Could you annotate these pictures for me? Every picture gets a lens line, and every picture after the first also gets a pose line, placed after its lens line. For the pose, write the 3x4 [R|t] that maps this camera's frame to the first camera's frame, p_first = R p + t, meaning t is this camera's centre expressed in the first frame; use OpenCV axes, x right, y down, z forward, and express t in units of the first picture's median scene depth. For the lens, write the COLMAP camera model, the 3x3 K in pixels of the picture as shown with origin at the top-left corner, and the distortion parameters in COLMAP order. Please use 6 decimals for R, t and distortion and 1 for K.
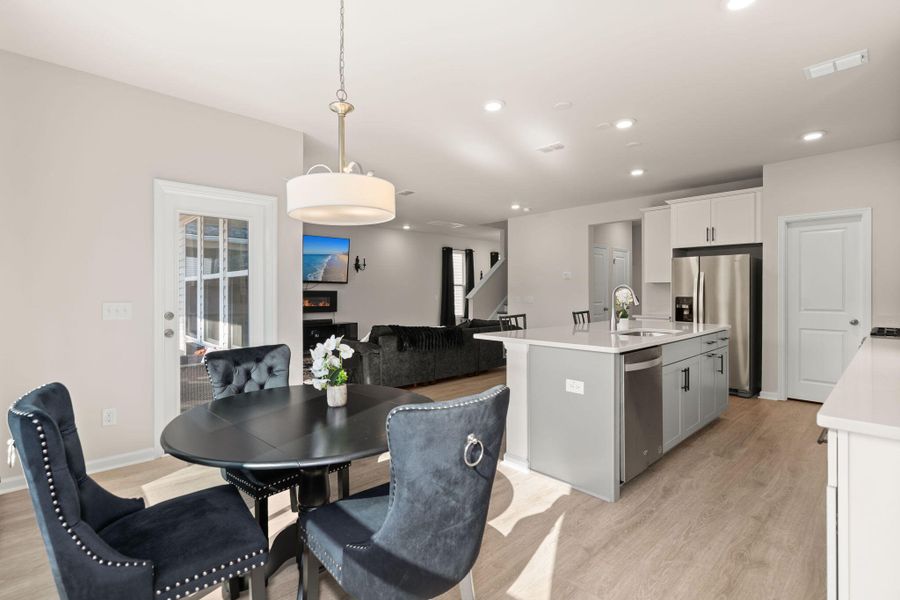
lens RADIAL K [[410.2, 0, 448.1], [0, 410.2, 296.6], [0, 0, 1]] dist [0.002460, 0.000402]
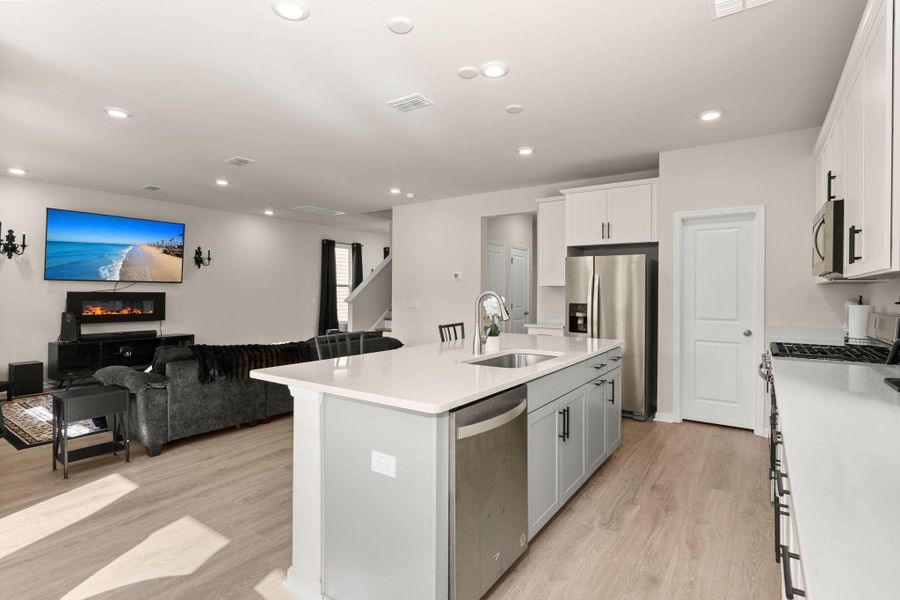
lens RADIAL K [[458.9, 0, 450.0], [0, 458.9, 300.0], [0, 0, 1]] dist [0.002938, 0.000714]
pose [[0.974609, 0.000563, 0.223913, 0.110296], [-0.001589, 0.999989, 0.004403, -0.010279], [-0.223908, -0.004647, 0.974599, 0.141792]]
